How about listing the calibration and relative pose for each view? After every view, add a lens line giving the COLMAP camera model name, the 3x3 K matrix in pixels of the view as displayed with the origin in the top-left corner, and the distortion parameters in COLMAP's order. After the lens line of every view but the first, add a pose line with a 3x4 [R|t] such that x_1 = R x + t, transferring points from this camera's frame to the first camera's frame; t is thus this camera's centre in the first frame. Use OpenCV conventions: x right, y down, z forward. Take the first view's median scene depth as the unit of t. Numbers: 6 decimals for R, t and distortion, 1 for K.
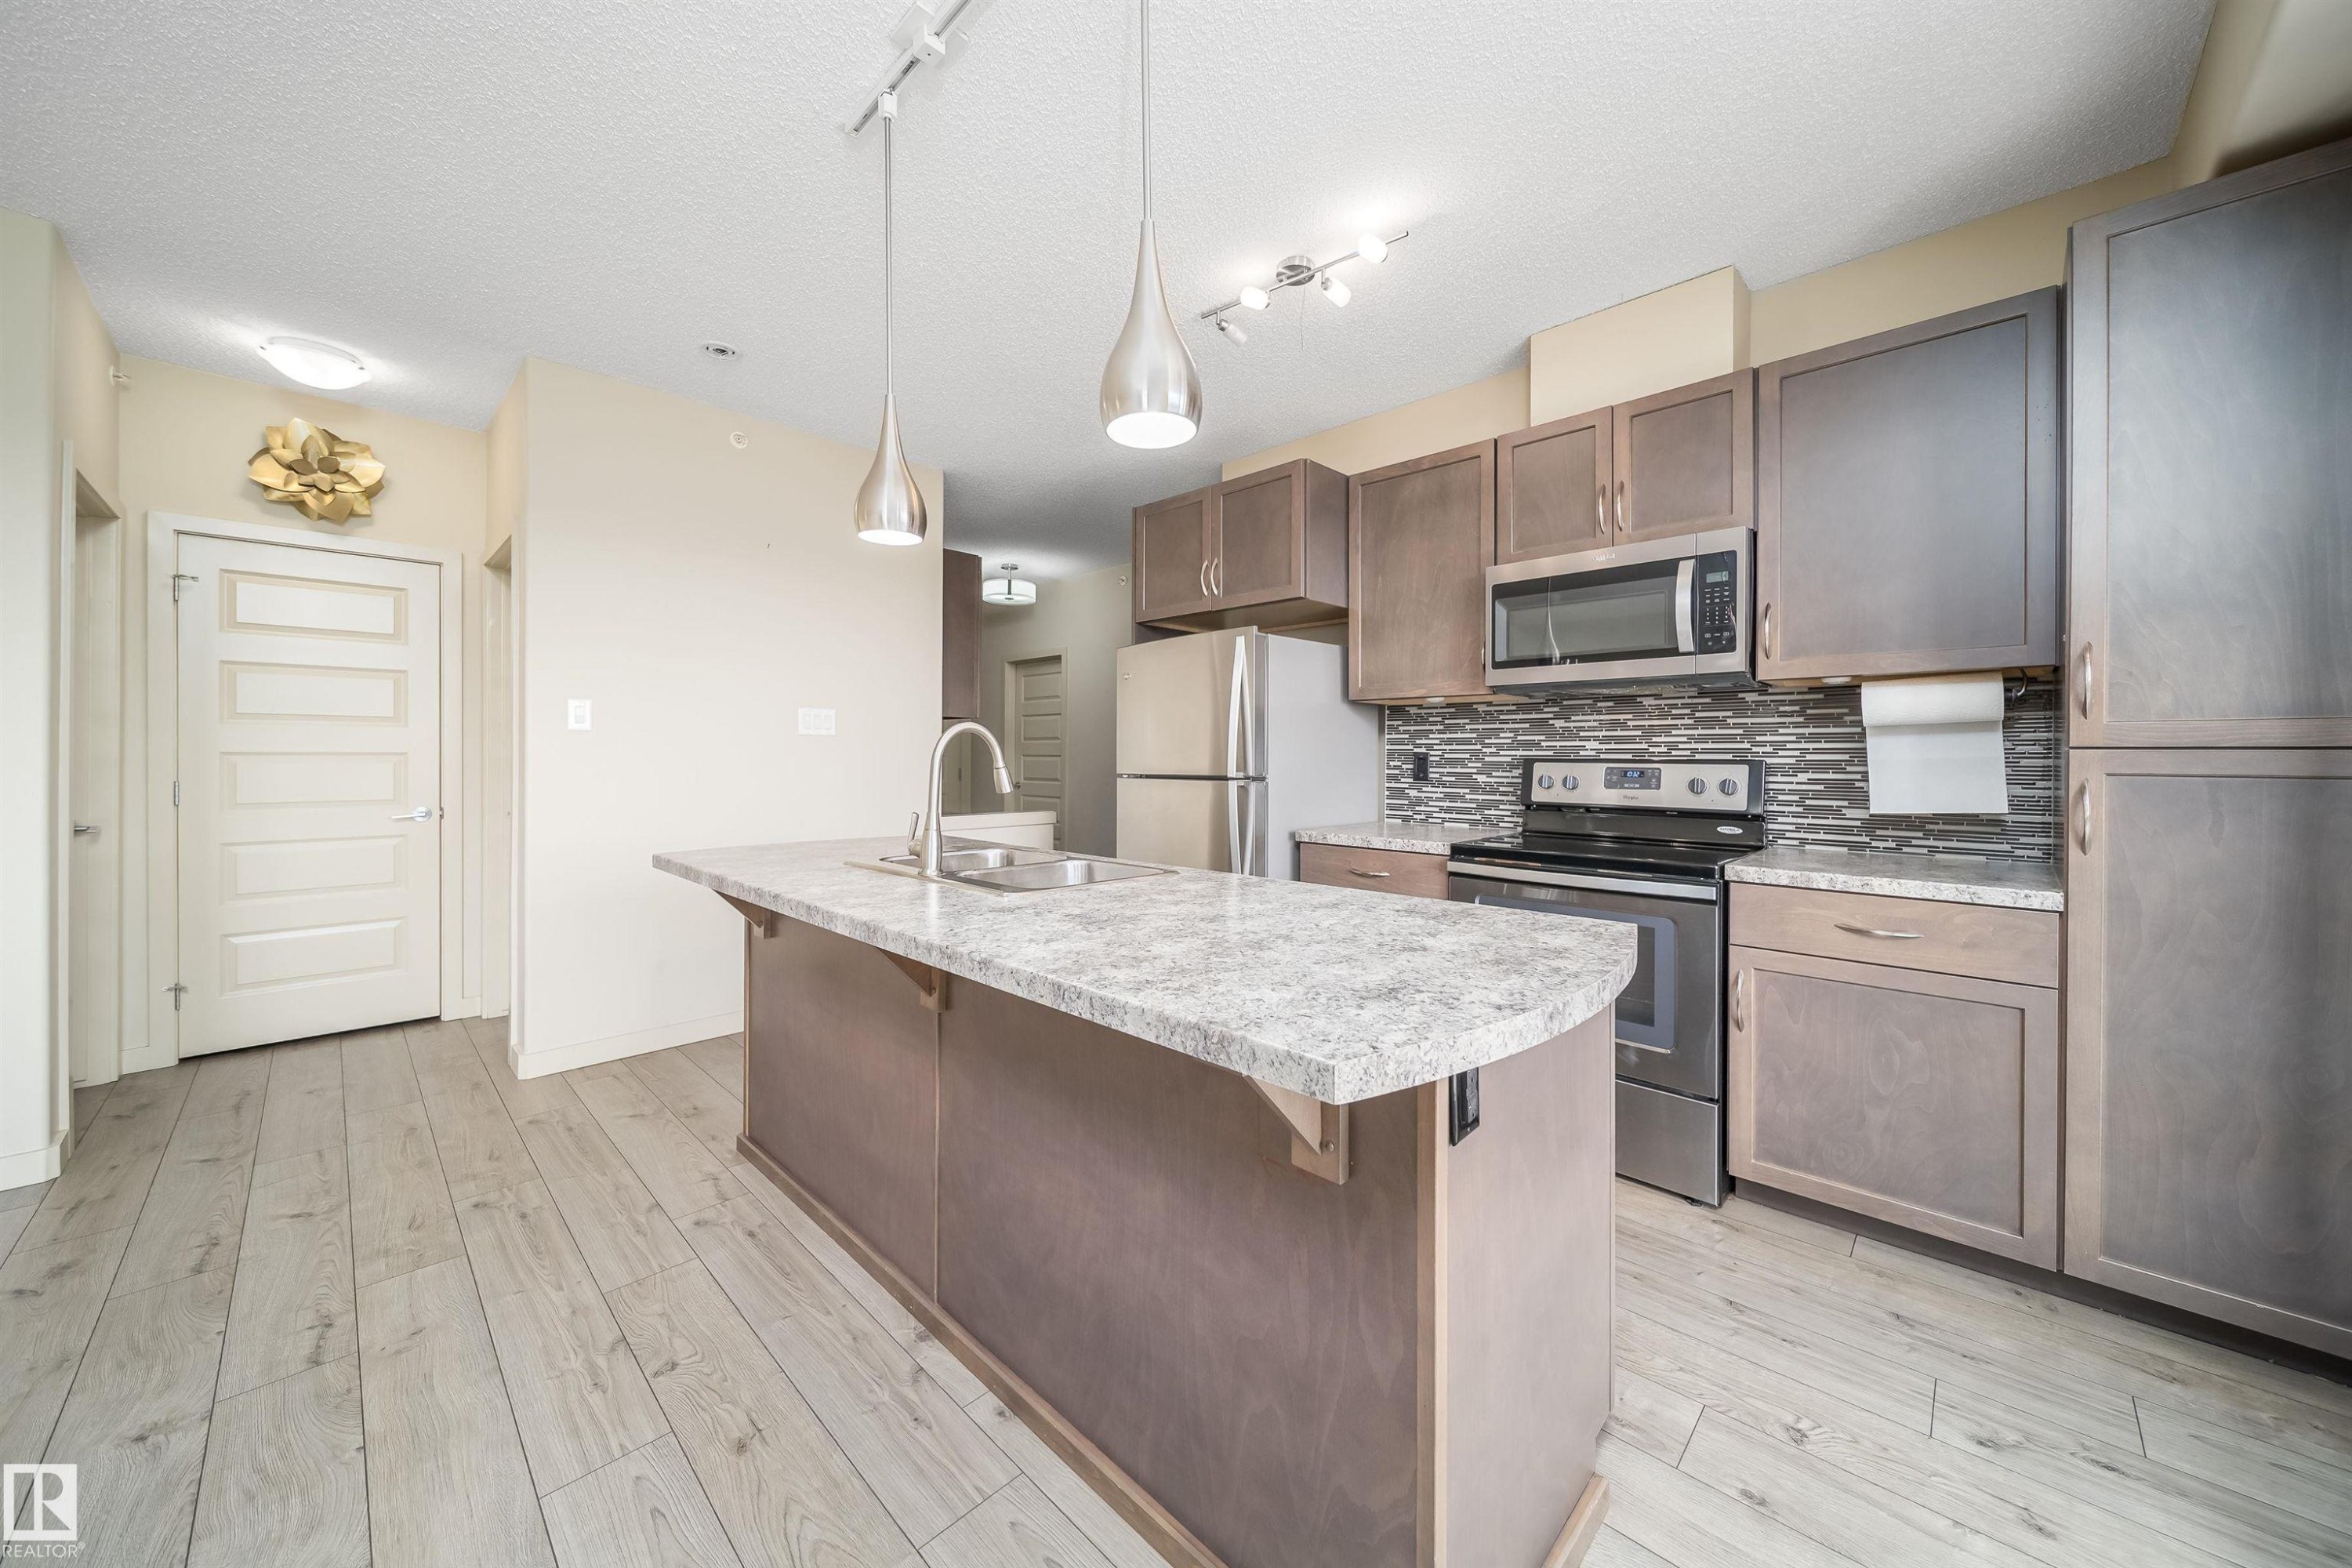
lens RADIAL K [[837.4, 0, 1178.8], [0, 837.4, 760.0], [0, 0, 1]] dist [0.001087, -0.000918]
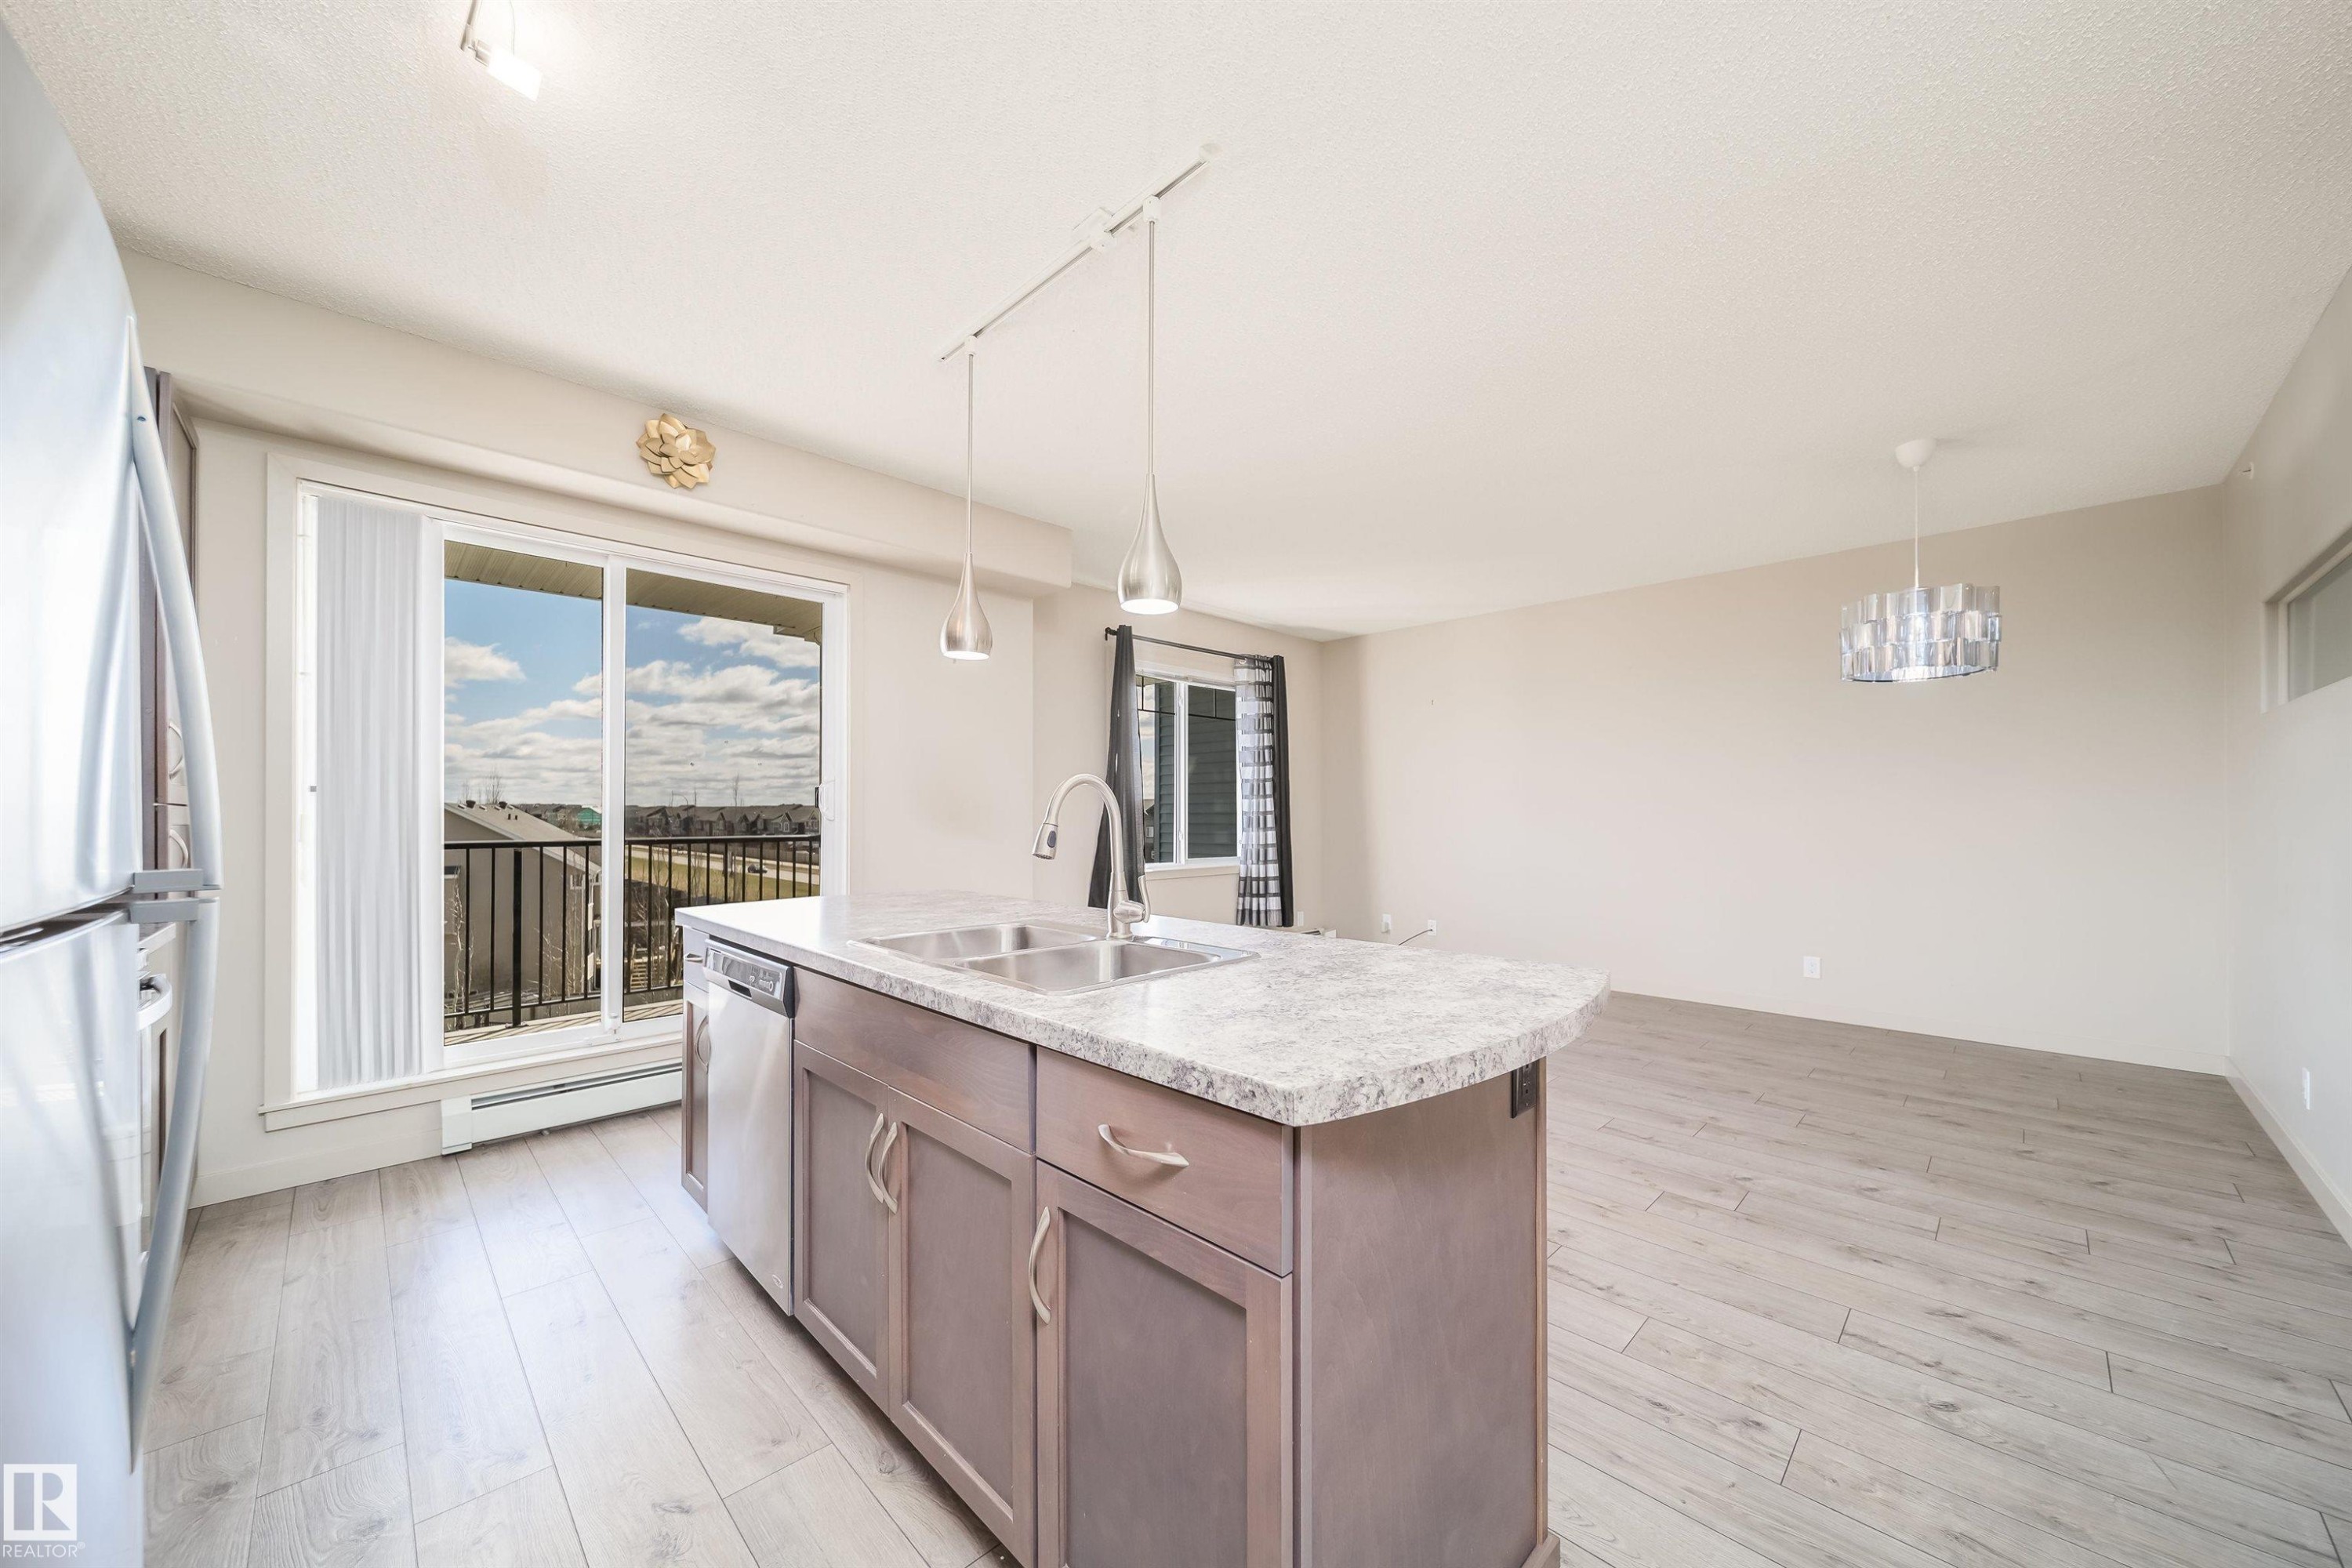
lens RADIAL K [[837.4, 0, 1164.3], [0, 837.4, 800.5], [0, 0, 1]] dist [0.001087, -0.000918]
pose [[-0.999570, -0.001239, 0.029305, -0.262865], [-0.001564, 0.999937, -0.011089, -0.005000], [-0.029289, -0.011130, -0.999509, 1.360047]]
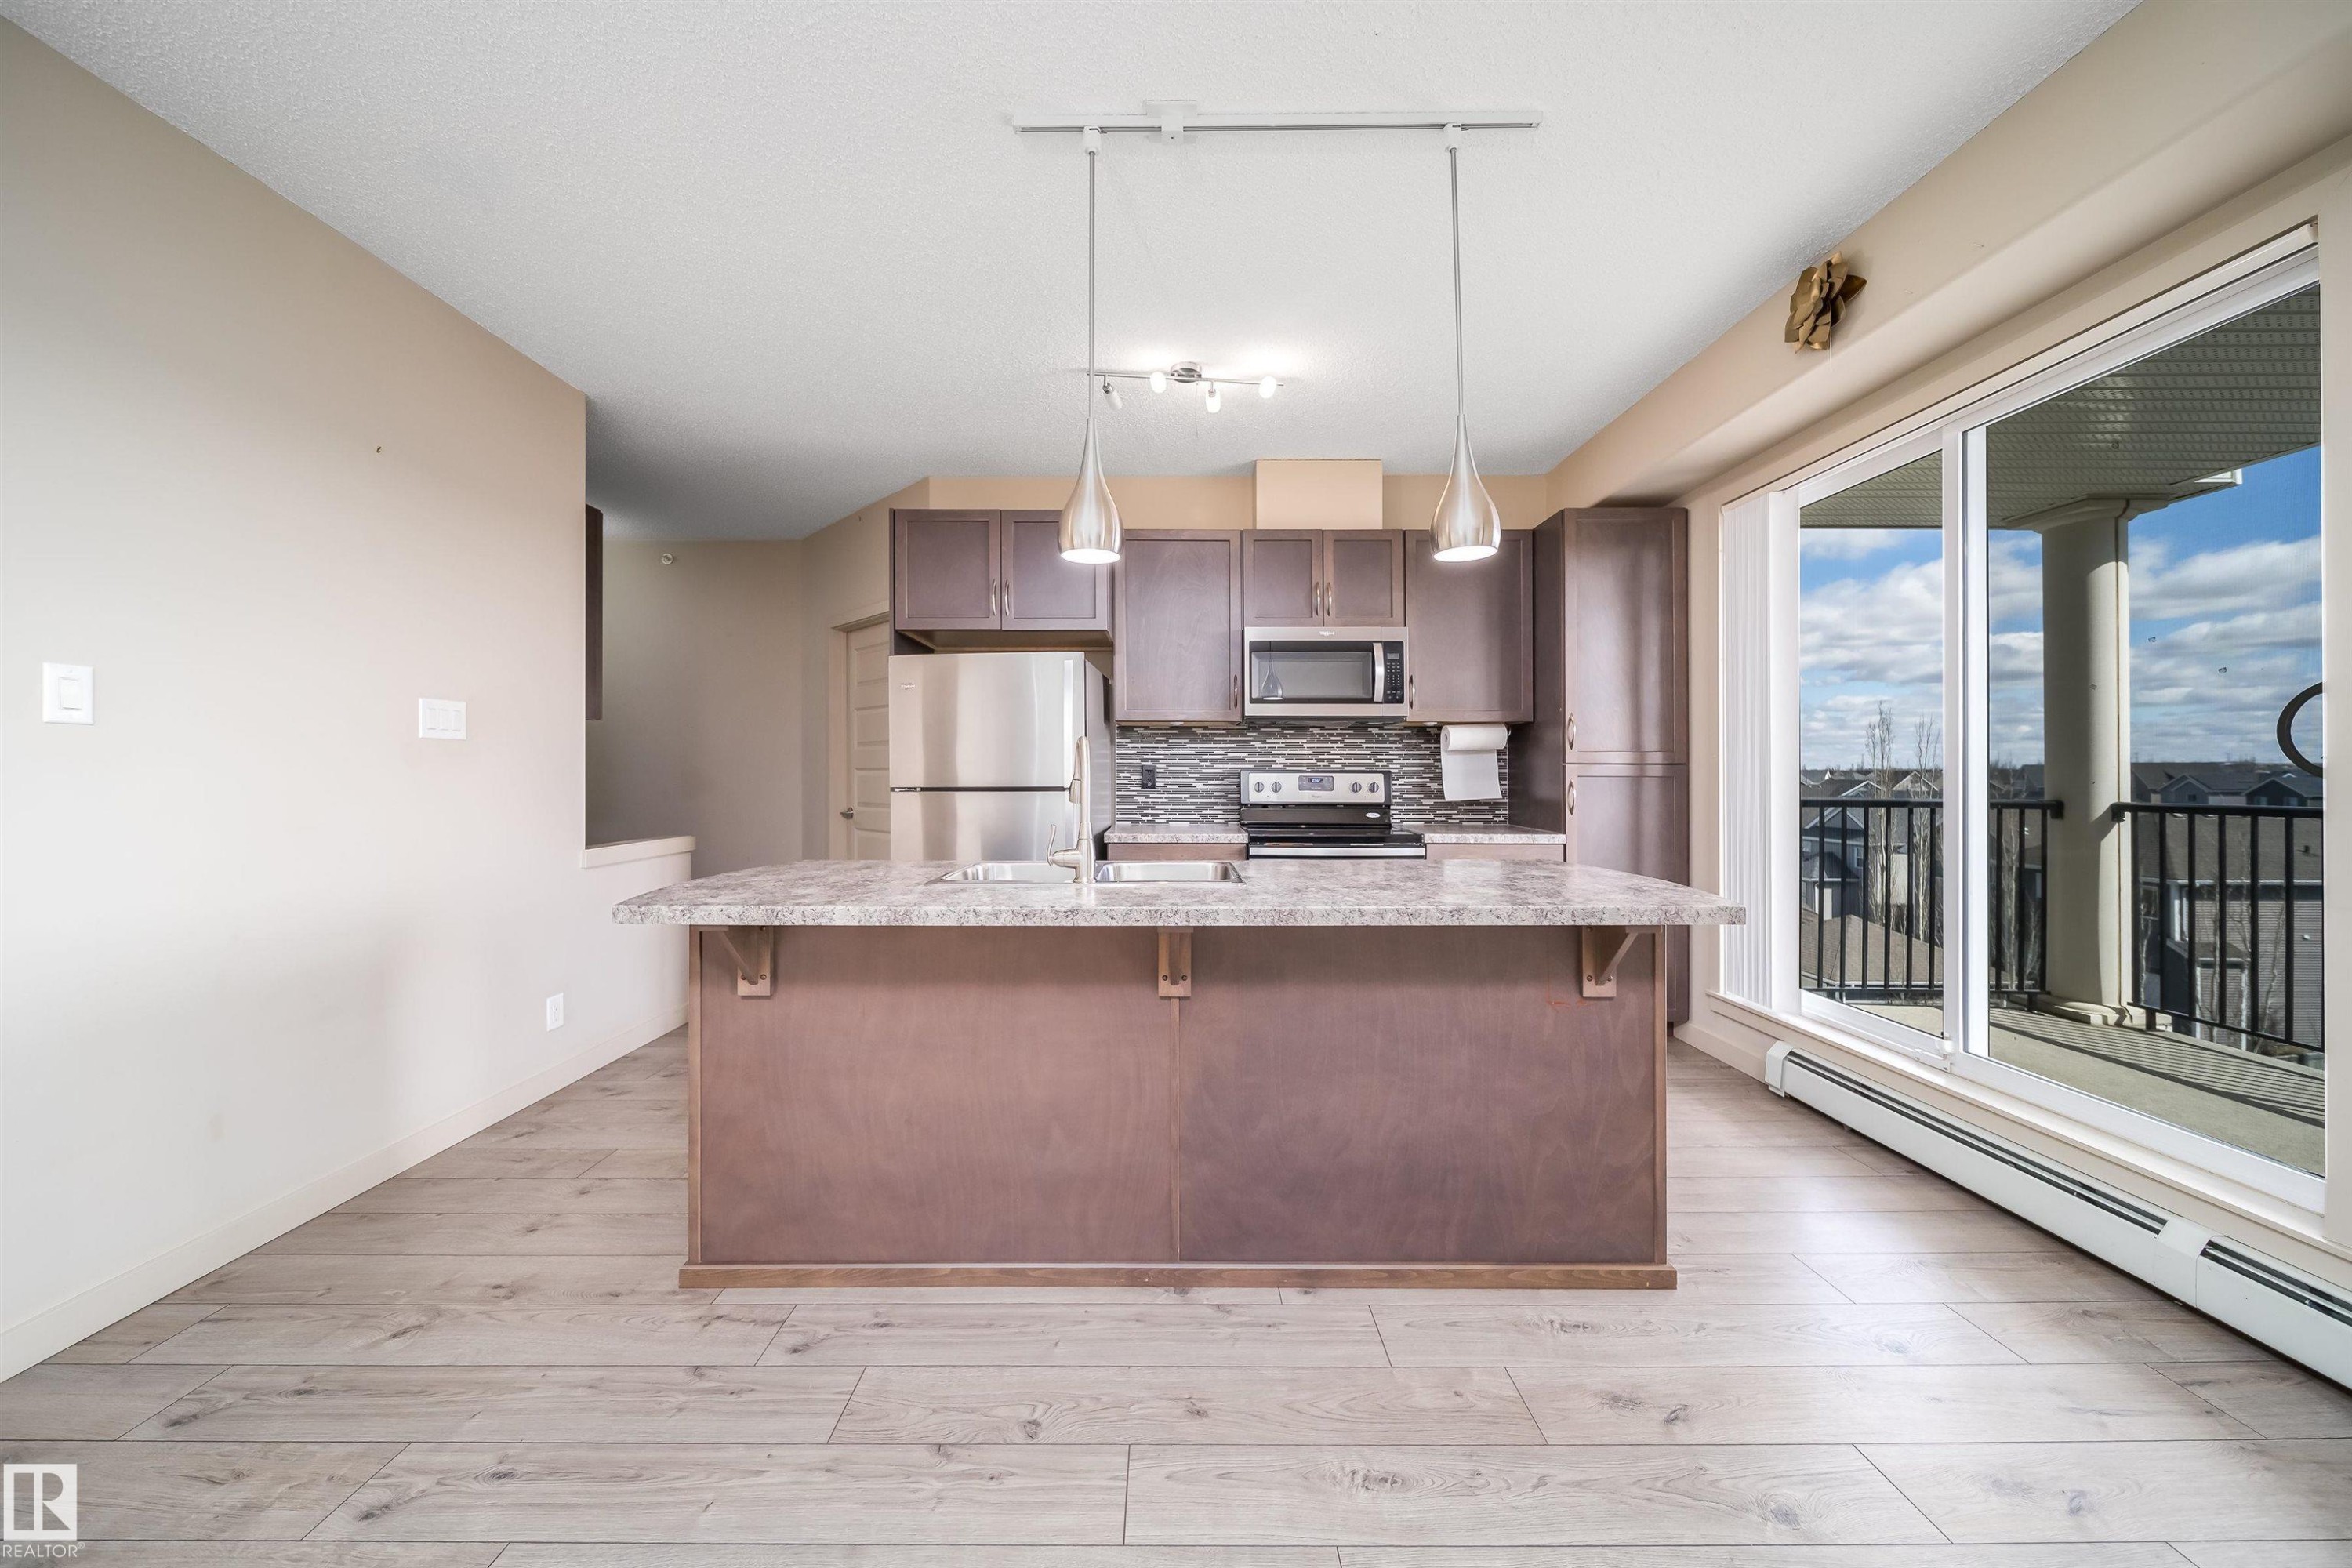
lens RADIAL K [[837.4, 0, 1172.5], [0, 837.4, 767.6], [0, 0, 1]] dist [0.001087, -0.000918]
pose [[0.715690, -0.000109, 0.698418, -0.653856], [0.005208, 0.999973, -0.005181, 0.000547], [-0.698399, 0.007346, 0.715671, 0.126505]]
